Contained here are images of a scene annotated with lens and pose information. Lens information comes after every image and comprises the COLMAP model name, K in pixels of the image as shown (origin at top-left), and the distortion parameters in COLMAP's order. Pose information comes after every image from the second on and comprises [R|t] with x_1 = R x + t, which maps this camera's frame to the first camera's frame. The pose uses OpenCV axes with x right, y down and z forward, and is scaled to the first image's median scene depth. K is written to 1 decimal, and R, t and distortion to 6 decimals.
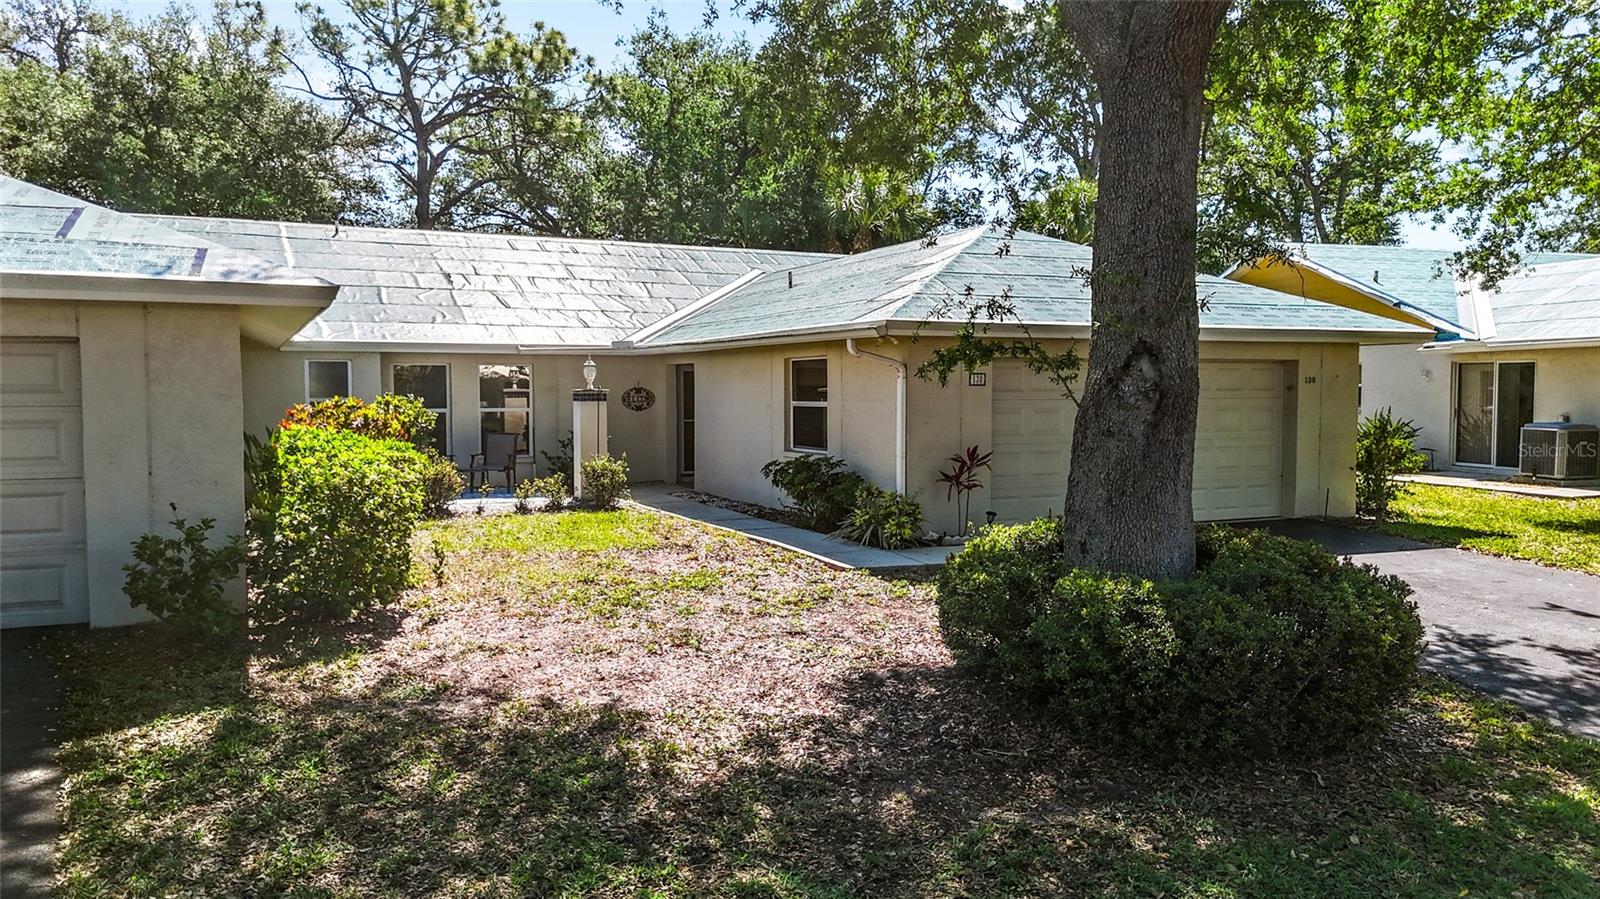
lens RADIAL K [[1169.5, 0, 797.7], [0, 1169.5, 445.5], [0, 0, 1]] dist [0.038756, -0.035509]
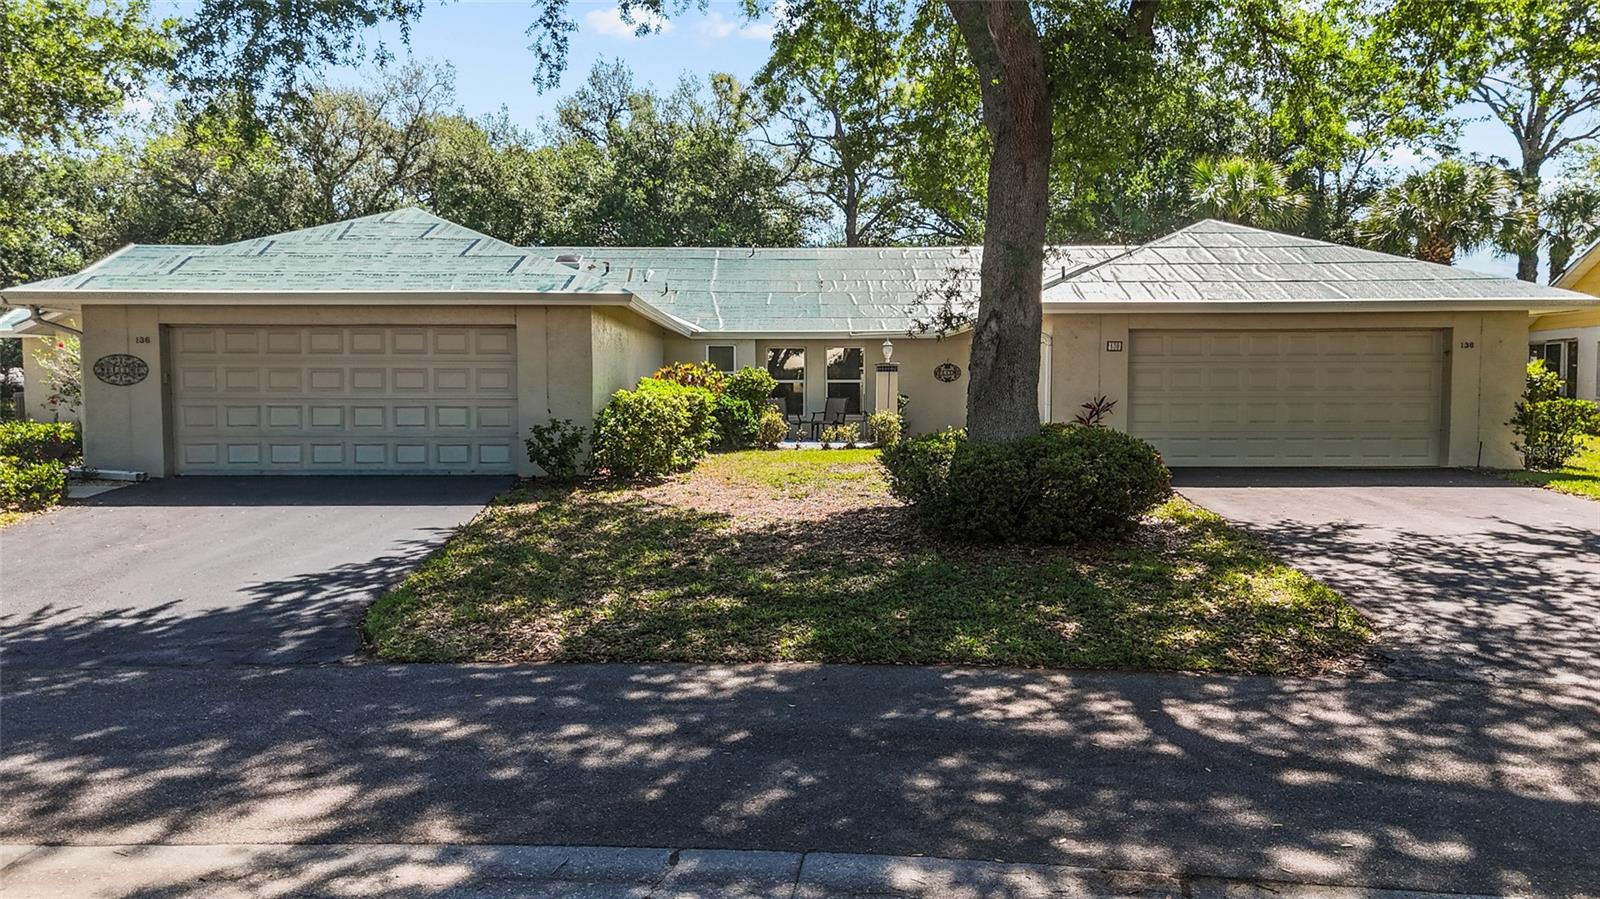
lens RADIAL K [[1169.5, 0, 799.8], [0, 1169.5, 457.7], [0, 0, 1]] dist [0.038756, -0.035509]
pose [[0.905847, 0.024500, -0.422897, 0.397442], [-0.019684, 0.999682, 0.015752, 0.054587], [0.423148, -0.005944, 0.906041, -0.341860]]
